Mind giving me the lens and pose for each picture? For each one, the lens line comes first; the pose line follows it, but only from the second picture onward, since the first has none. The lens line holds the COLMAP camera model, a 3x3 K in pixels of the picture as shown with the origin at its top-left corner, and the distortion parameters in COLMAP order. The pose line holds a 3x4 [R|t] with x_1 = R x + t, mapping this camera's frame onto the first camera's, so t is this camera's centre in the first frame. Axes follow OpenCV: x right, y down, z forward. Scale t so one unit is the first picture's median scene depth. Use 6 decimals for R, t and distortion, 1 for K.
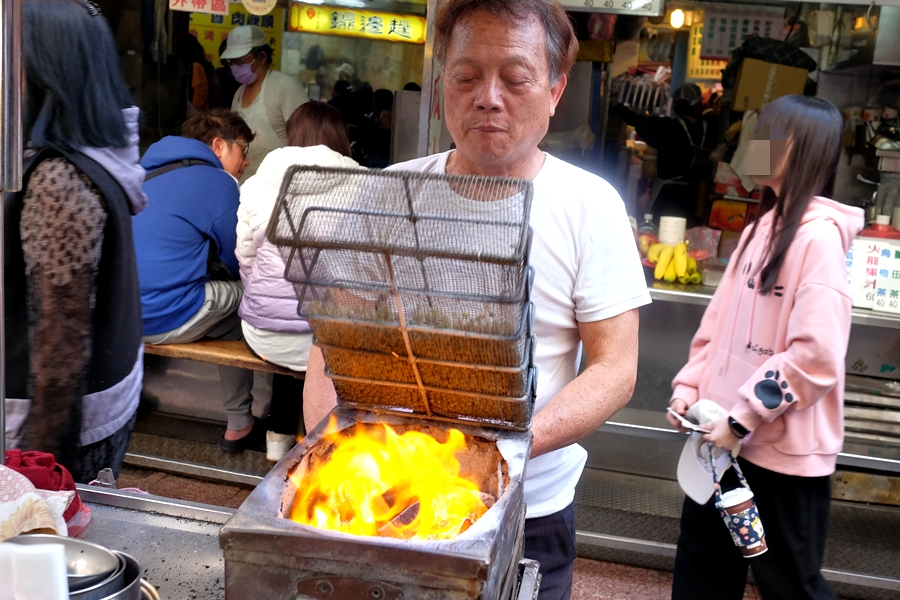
lens RADIAL K [[927.6, 0, 449.9], [0, 927.6, 298.9], [0, 0, 1]] dist [-0.047105, 0.000000]
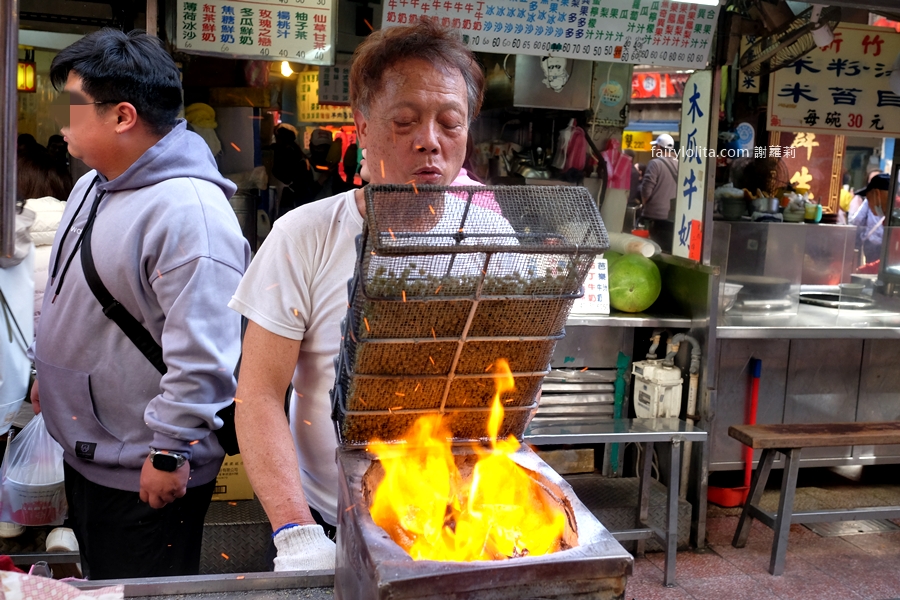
lens RADIAL K [[860.2, 0, 449.7], [0, 860.2, 301.8], [0, 0, 1]] dist [-0.027543, 0.000000]
pose [[0.918309, -0.089786, 0.385548, -0.337172], [0.100772, 0.994875, -0.008335, -0.020477], [-0.382823, 0.046507, 0.922650, 0.081665]]
